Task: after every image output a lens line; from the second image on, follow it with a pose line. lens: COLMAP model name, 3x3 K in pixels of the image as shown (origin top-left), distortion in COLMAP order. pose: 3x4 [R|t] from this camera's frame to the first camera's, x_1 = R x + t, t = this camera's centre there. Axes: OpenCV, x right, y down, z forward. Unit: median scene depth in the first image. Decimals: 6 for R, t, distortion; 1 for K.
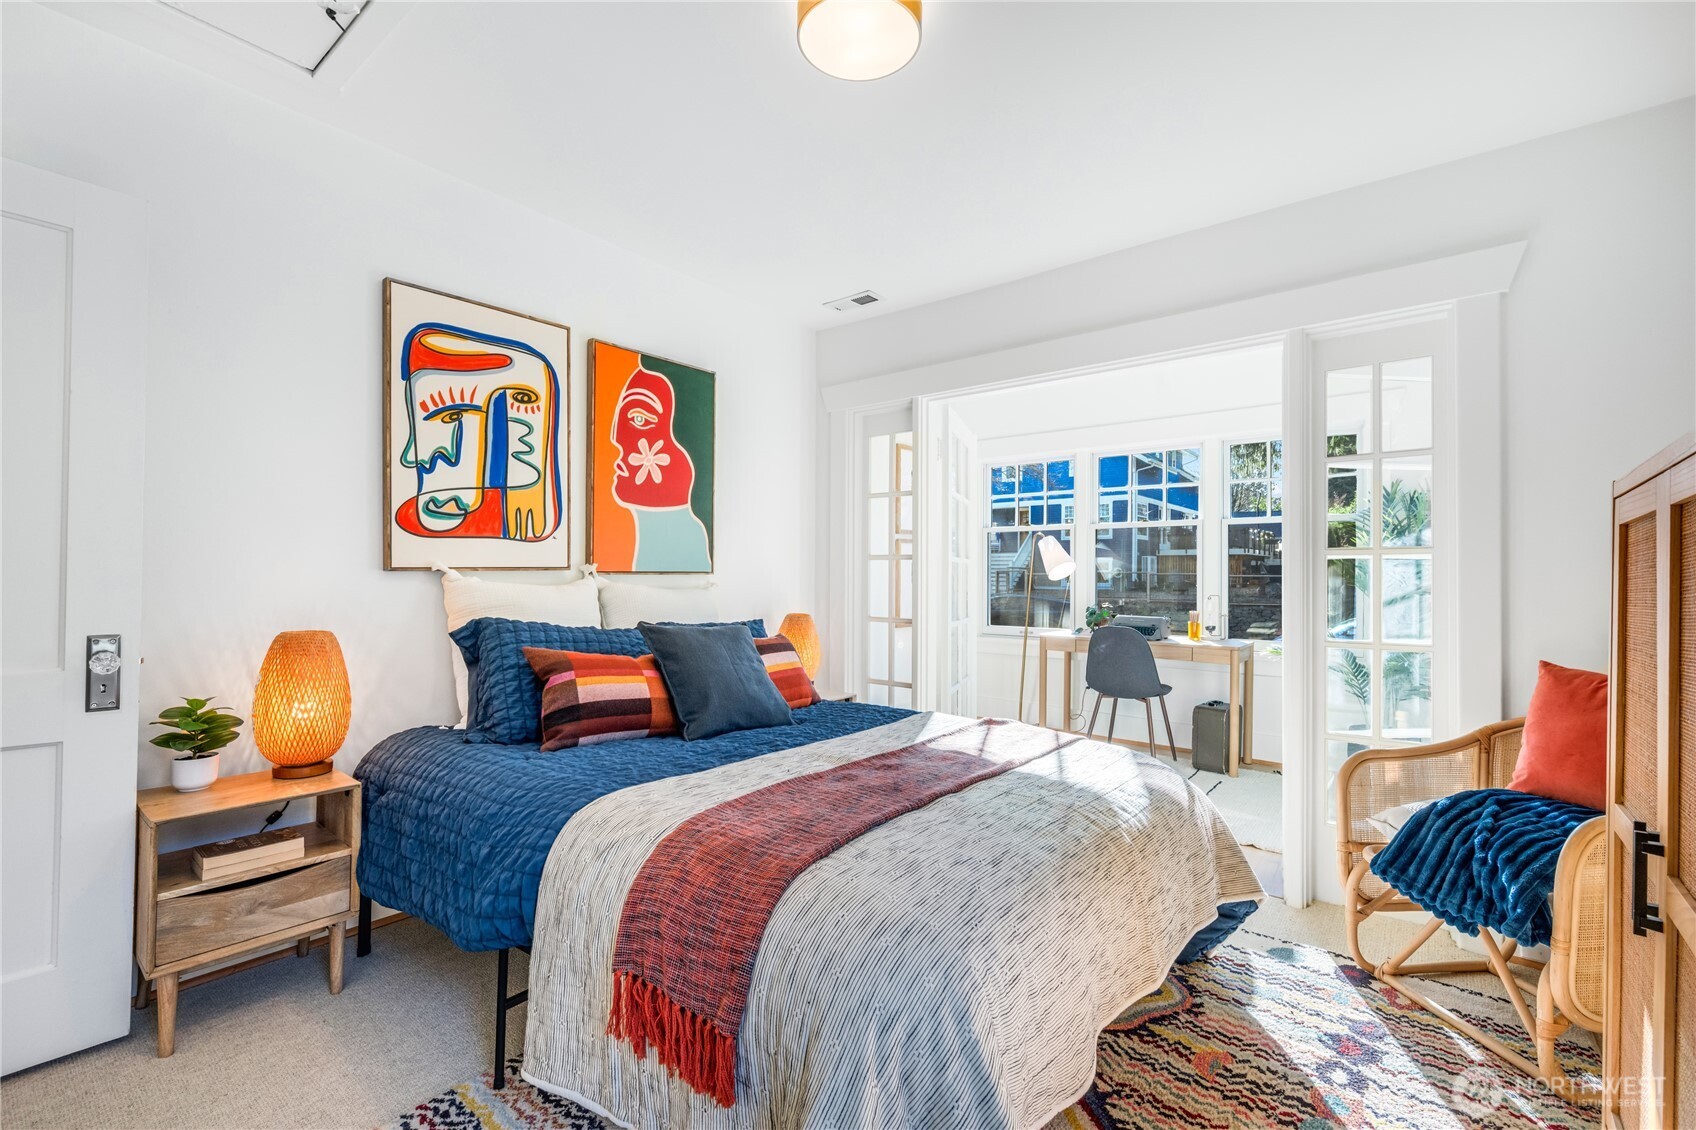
lens RADIAL K [[738.7, 0, 848.0], [0, 738.7, 565.0], [0, 0, 1]] dist [-0.000499, -0.000023]
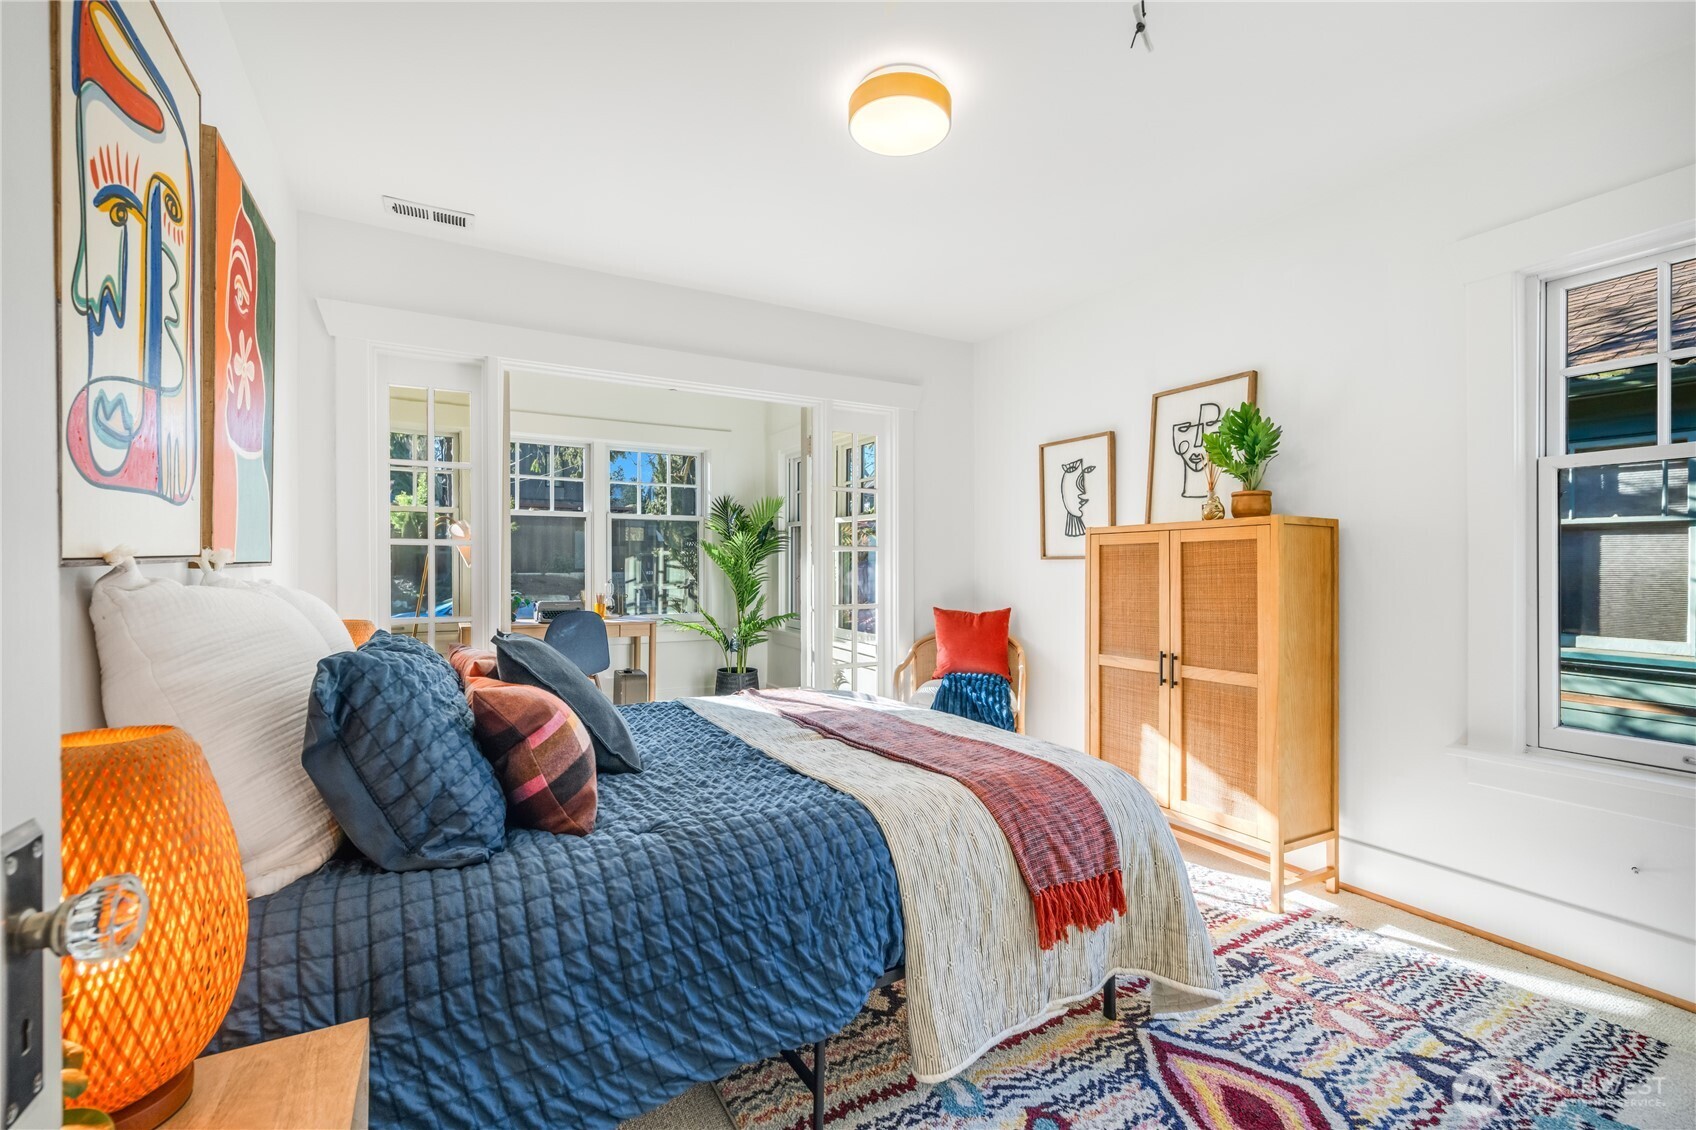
lens RADIAL K [[738.7, 0, 848.0], [0, 738.7, 565.0], [0, 0, 1]] dist [-0.000499, -0.000023]
pose [[0.355667, -0.007762, 0.934580, -0.781576], [-0.008180, 0.999901, 0.011417, -0.001263], [-0.934577, -0.011706, 0.355569, 0.434706]]
